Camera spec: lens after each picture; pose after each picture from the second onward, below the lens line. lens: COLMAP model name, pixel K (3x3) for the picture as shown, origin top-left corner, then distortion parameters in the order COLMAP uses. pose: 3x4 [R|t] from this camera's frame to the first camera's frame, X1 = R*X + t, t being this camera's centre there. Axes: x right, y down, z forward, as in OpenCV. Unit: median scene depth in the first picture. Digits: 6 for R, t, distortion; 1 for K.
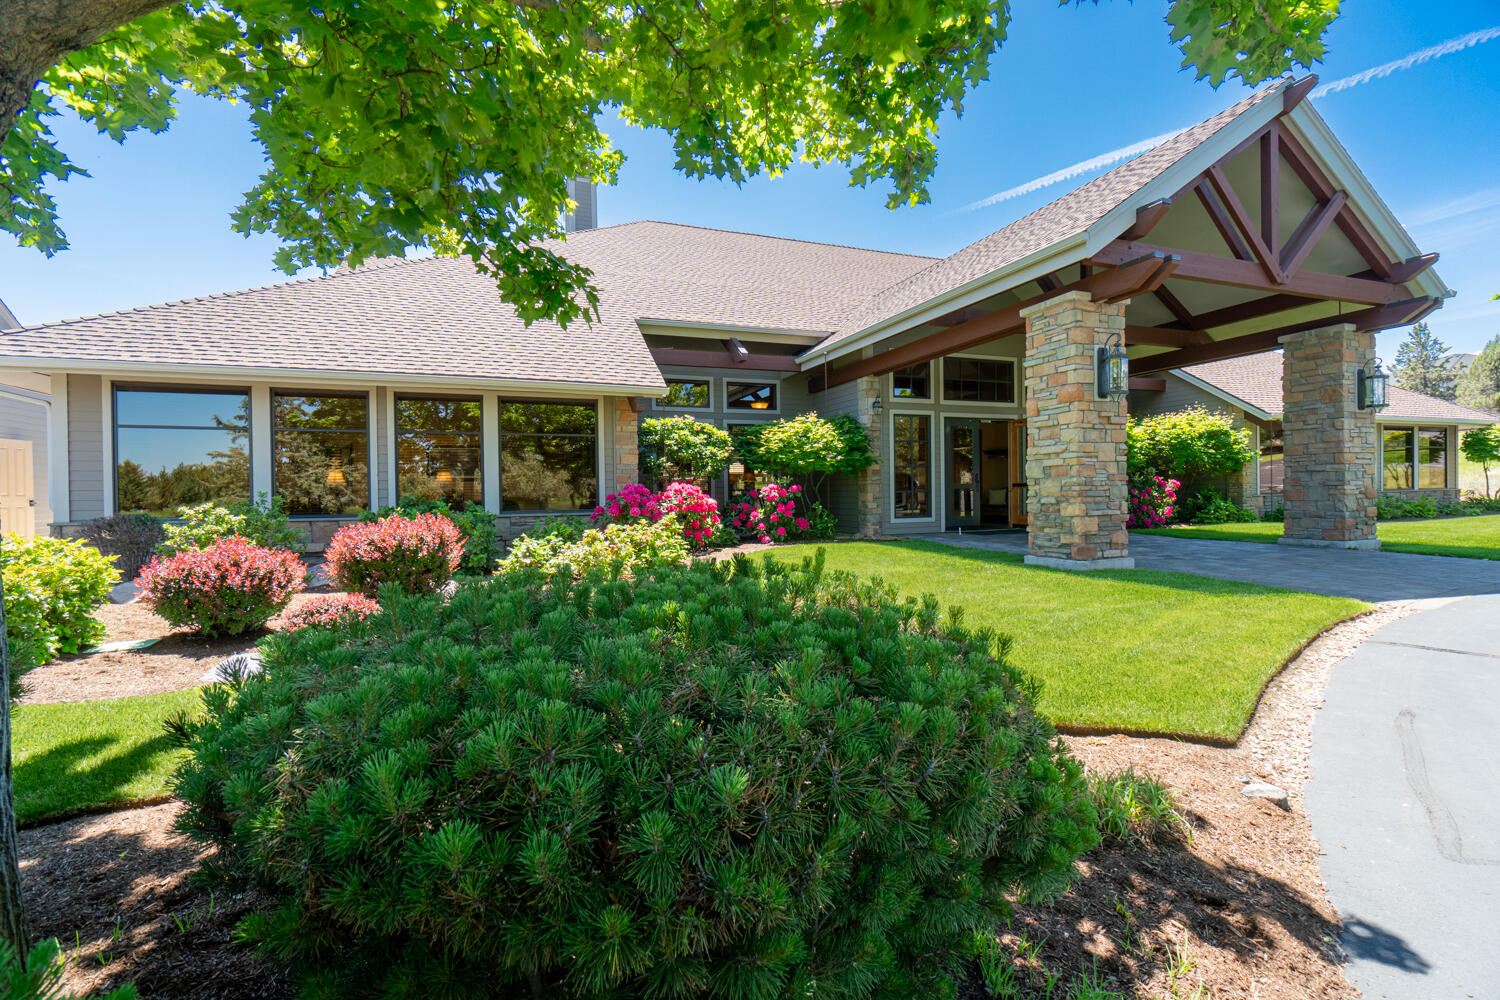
lens RADIAL K [[645.3, 0, 743.9], [0, 645.3, 497.1], [0, 0, 1]] dist [0.003084, 0.000284]
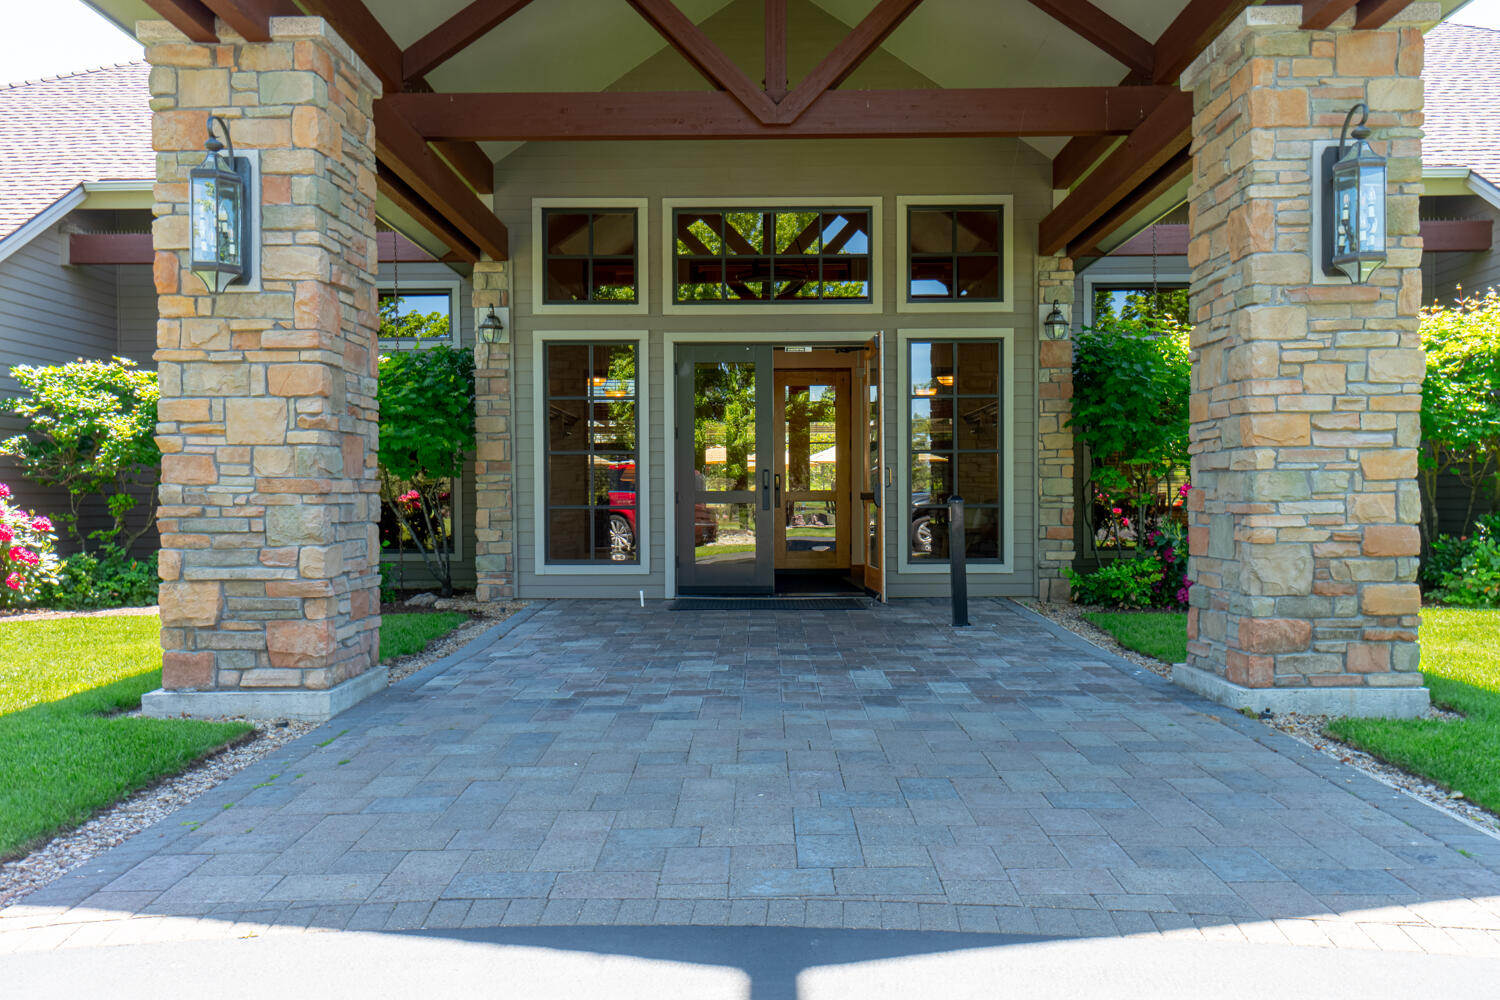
lens RADIAL K [[1175.4, 0, 752.6], [0, 1175.4, 499.9], [0, 0, 1]] dist [0.051616, -0.001789]
pose [[0.936348, 0.010654, -0.350911, 0.655898], [-0.011685, 0.999931, -0.000821, -0.014398], [0.350878, 0.004869, 0.936409, 0.253011]]
